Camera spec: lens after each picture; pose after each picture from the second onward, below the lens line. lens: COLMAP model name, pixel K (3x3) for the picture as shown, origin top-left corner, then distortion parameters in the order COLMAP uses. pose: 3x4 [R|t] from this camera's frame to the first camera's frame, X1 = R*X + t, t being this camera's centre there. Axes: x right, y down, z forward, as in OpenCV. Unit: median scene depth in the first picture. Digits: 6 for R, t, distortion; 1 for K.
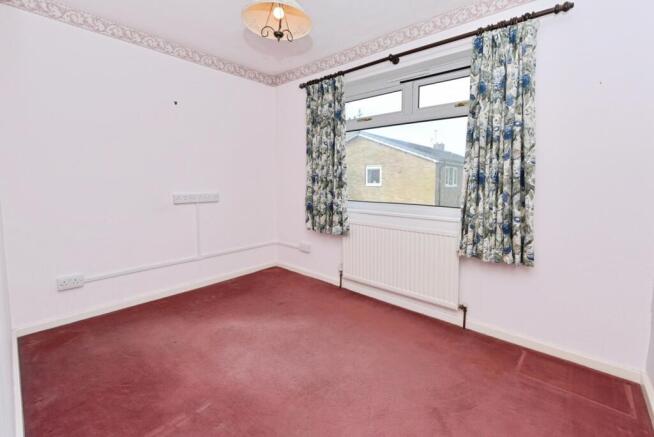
lens RADIAL K [[284.9, 0, 327.0], [0, 284.9, 218.5], [0, 0, 1]] dist [0.000017, 0.000022]
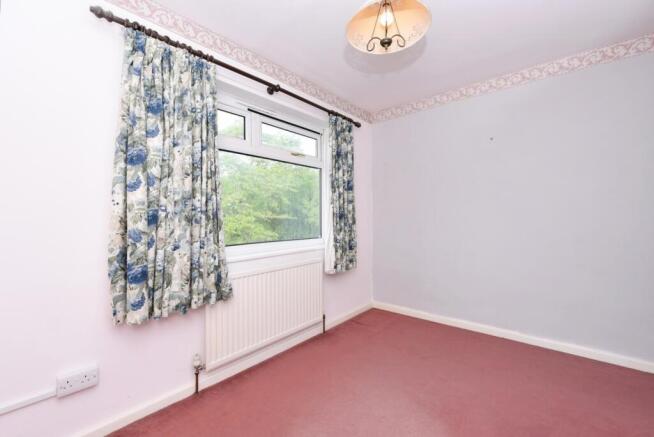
lens RADIAL K [[275.9, 0, 327.0], [0, 275.9, 218.5], [0, 0, 1]] dist [-0.000216, -0.000042]
pose [[-0.013017, -0.023352, 0.999643, -0.616587], [0.132561, 0.990863, 0.024874, -0.119528], [-0.991089, 0.132837, -0.009803, 0.790834]]
